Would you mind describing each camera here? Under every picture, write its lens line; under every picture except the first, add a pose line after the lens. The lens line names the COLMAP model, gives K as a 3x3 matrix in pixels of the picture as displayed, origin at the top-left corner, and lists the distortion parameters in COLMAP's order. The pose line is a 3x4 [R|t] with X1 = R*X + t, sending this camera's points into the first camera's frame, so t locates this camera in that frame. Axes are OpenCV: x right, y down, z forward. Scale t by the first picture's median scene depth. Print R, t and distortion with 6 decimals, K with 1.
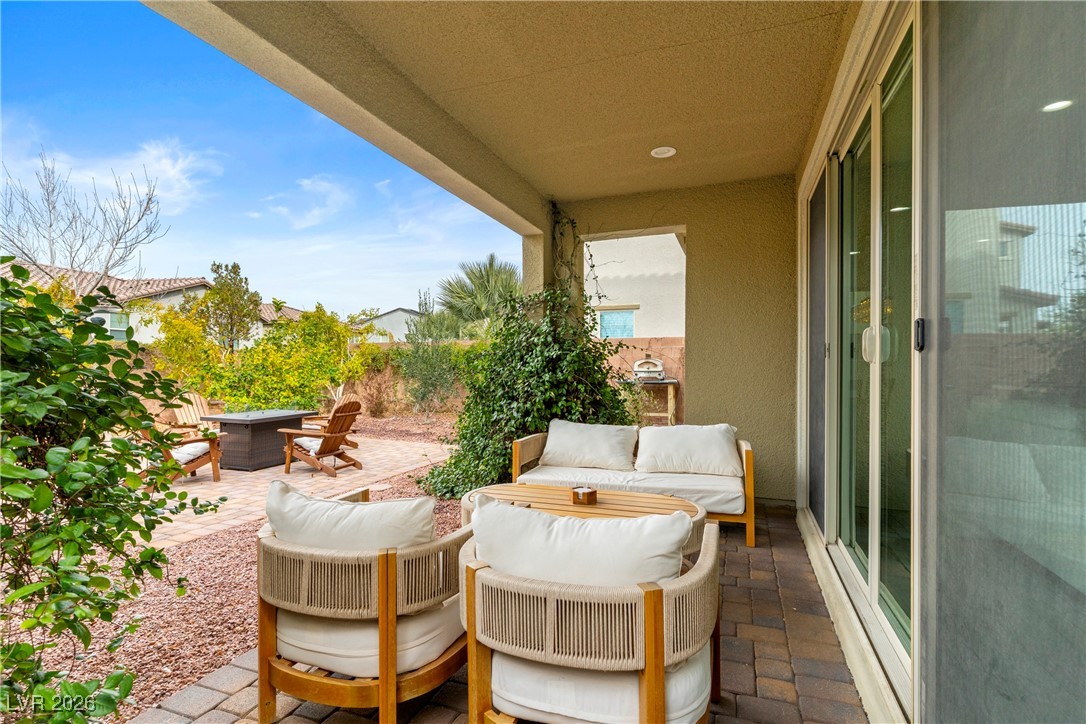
lens RADIAL K [[524.6, 0, 543.0], [0, 524.6, 362.0], [0, 0, 1]] dist [0.011213, 0.000420]
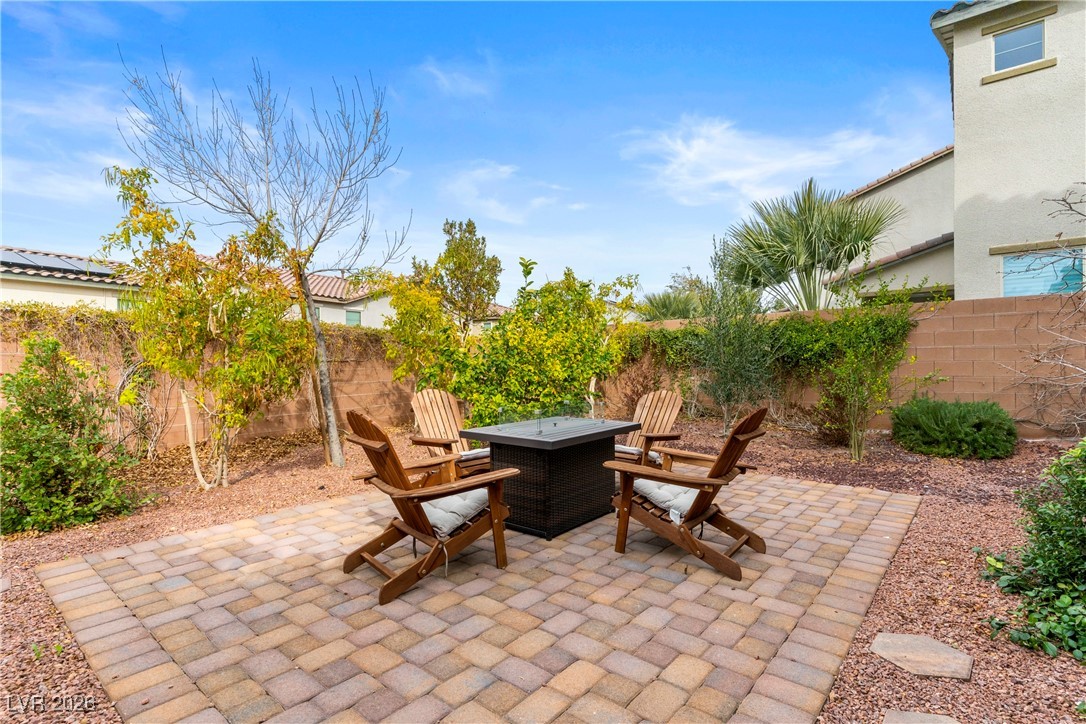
lens RADIAL K [[524.6, 0, 543.0], [0, 524.6, 362.0], [0, 0, 1]] dist [0.011213, 0.000420]
pose [[0.944634, -0.013504, -0.327848, -0.282232], [0.015099, 0.999883, 0.002321, 0.023057], [0.327778, -0.007142, 0.944728, 0.371212]]
